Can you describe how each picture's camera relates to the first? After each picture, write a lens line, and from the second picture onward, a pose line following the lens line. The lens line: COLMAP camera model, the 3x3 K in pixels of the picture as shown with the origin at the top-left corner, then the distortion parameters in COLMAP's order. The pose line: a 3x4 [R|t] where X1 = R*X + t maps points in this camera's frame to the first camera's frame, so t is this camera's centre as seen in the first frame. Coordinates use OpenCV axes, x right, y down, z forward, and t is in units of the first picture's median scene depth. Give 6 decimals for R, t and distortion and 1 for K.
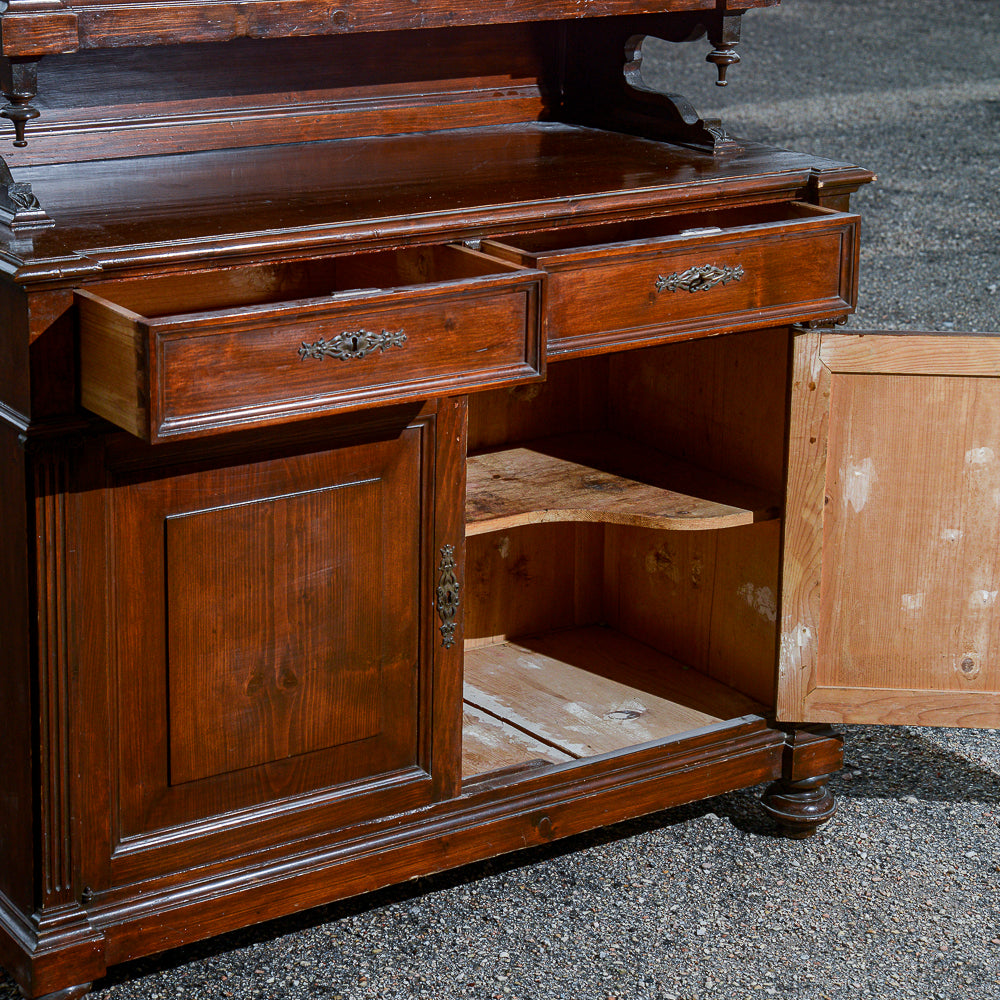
lens RADIAL K [[2529.9, 0, 500.6], [0, 2529.9, 316.9], [0, 0, 1]] dist [0.120734, 0.077149]
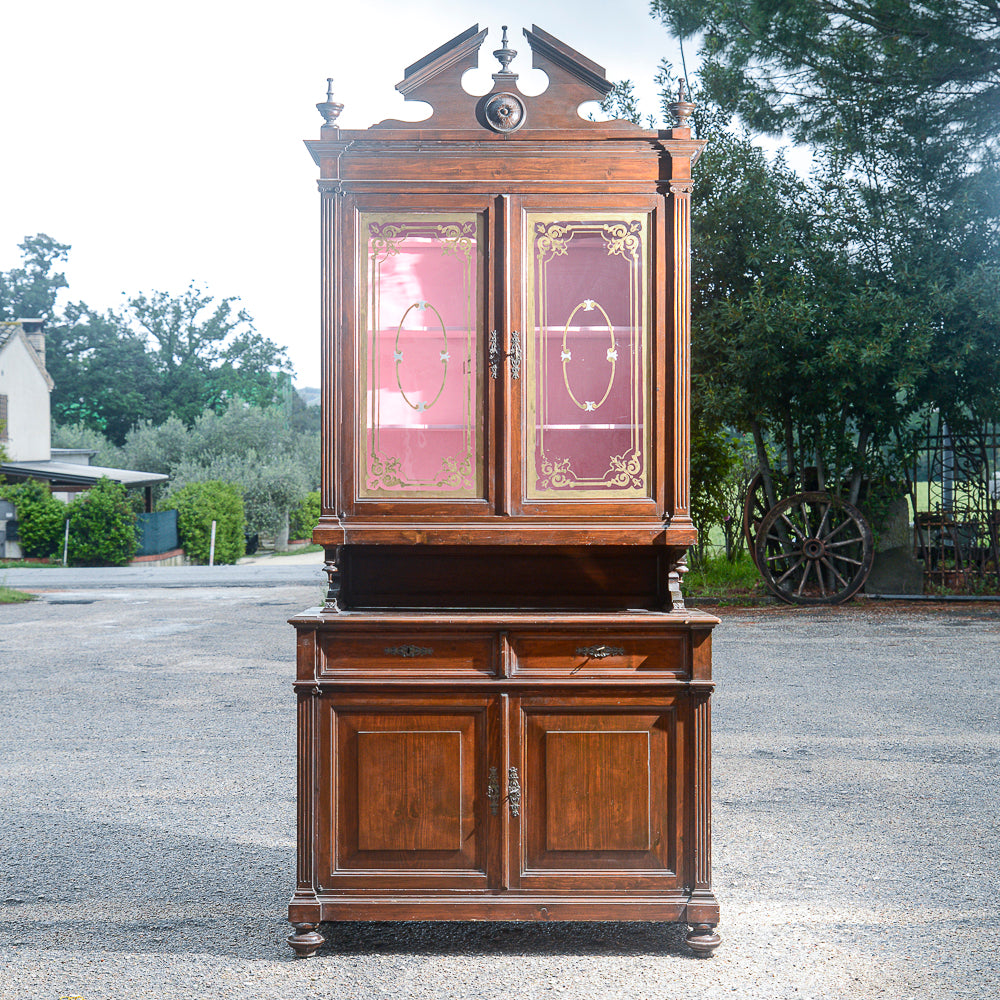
lens RADIAL K [[2008.6, 0, 486.9], [0, 2008.6, 501.5], [0, 0, 1]] dist [0.051079, 0.222781]
pose [[0.827926, -0.020504, -0.560462, 0.917777], [-0.120371, 0.969546, -0.213286, 0.226491], [0.547767, 0.244049, 0.800245, -0.466851]]
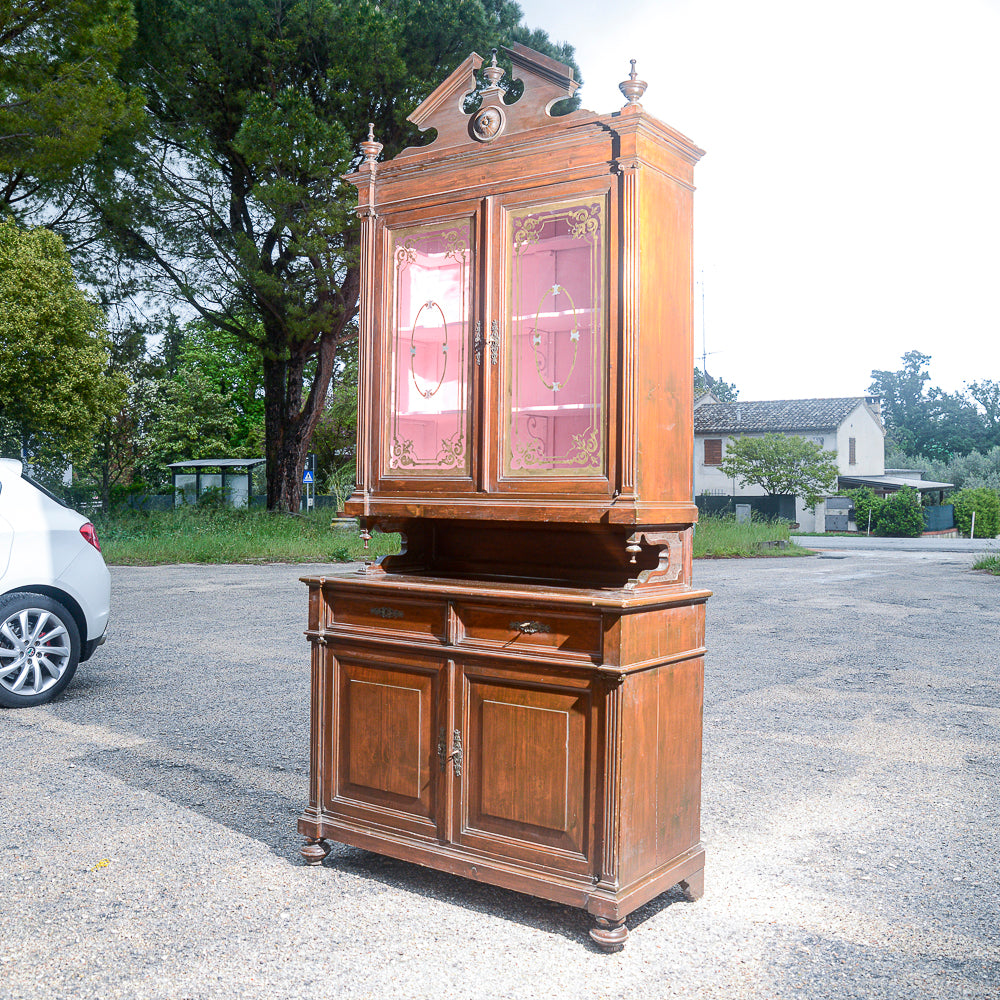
lens RADIAL K [[1074.3, 0, 504.6], [0, 1074.3, 463.3], [0, 0, 1]] dist [-0.133018, 0.135828]
pose [[0.357966, -0.043346, -0.932728, 0.890841], [-0.234208, 0.962820, -0.134630, -0.027536], [0.903884, 0.266645, 0.334505, 0.600097]]
